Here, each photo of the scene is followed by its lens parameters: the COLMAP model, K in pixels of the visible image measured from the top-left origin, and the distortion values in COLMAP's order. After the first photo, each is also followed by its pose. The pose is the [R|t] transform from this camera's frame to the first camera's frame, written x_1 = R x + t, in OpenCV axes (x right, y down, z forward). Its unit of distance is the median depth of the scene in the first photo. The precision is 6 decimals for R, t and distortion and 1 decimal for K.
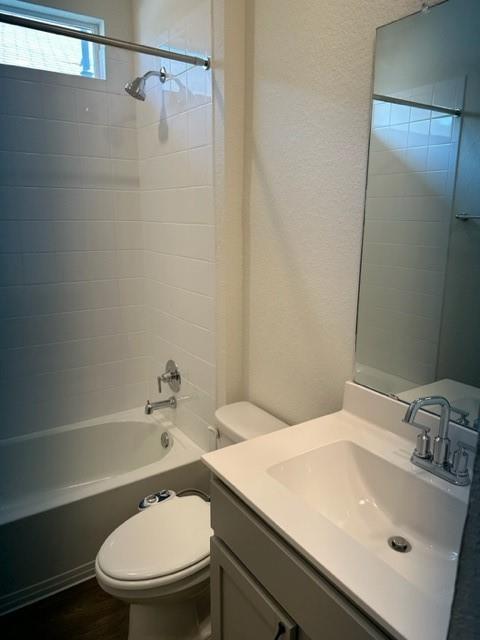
lens RADIAL K [[463.8, 0, 241.9], [0, 463.8, 319.4], [0, 0, 1]] dist [-0.037487, -0.003603]
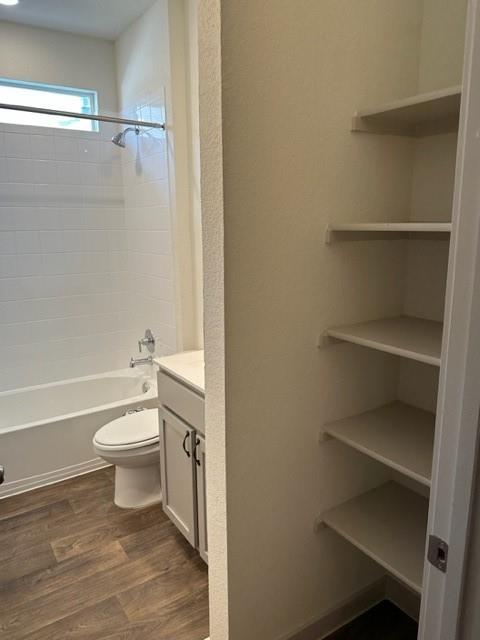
lens RADIAL K [[463.8, 0, 237.2], [0, 463.8, 321.3], [0, 0, 1]] dist [-0.037487, -0.003603]
pose [[0.999816, -0.016184, -0.010345, 0.146239], [0.015974, 0.999673, -0.019992, 0.109513], [0.010665, 0.019823, 0.999747, -0.439168]]
